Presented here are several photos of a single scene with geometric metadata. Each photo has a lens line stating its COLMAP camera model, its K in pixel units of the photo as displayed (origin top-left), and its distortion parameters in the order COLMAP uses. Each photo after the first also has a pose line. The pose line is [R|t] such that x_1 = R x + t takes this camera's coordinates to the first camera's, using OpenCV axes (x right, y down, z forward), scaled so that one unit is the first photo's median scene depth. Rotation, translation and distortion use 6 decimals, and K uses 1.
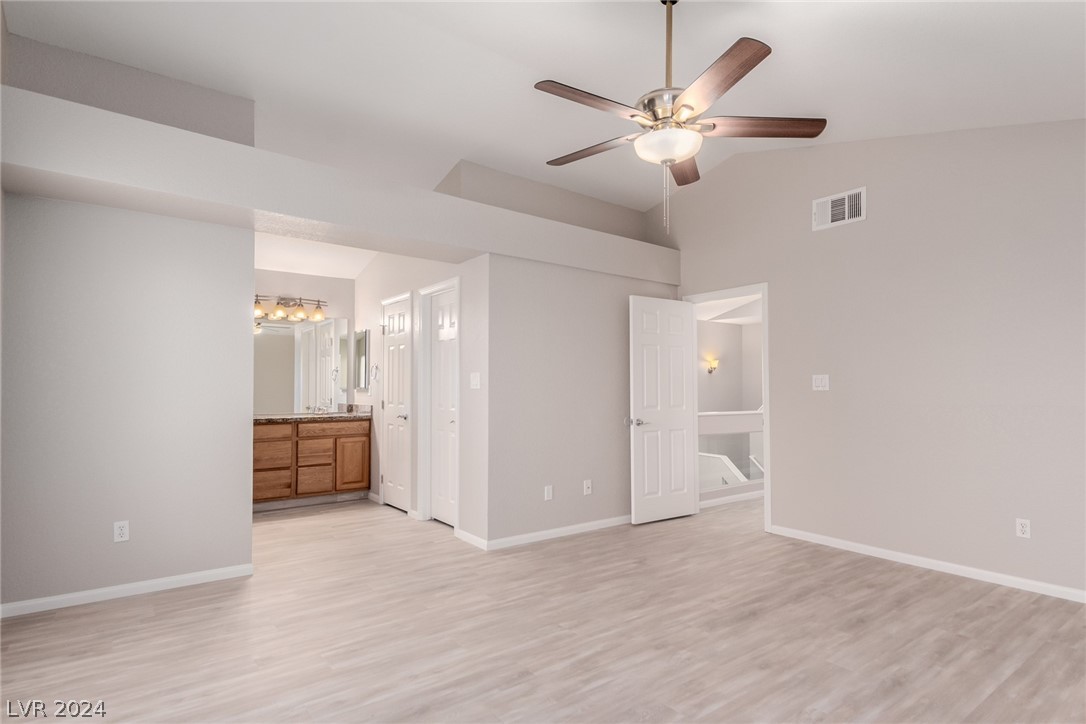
lens RADIAL K [[570.8, 0, 550.0], [0, 570.8, 387.8], [0, 0, 1]] dist [0.018661, -0.001855]
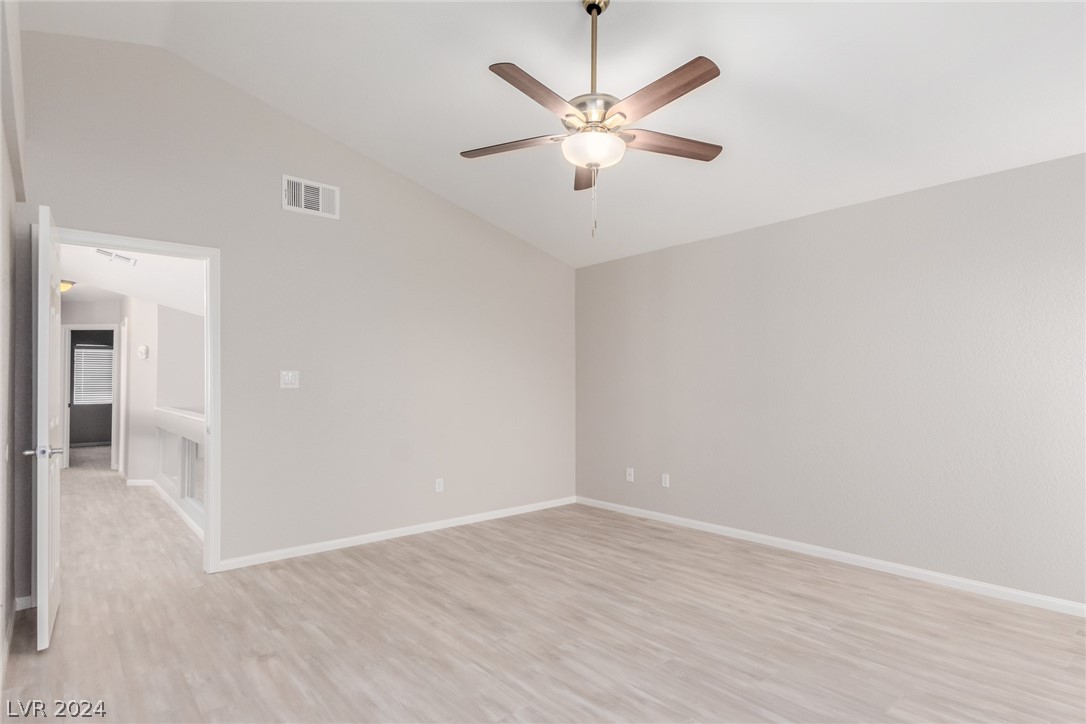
lens RADIAL K [[570.8, 0, 550.0], [0, 570.8, 387.8], [0, 0, 1]] dist [0.018661, -0.001855]
pose [[-0.064790, -0.005376, 0.997884, -0.502566], [0.002908, 0.999980, 0.005577, 0.000175], [-0.997895, 0.003263, -0.064773, 0.712134]]
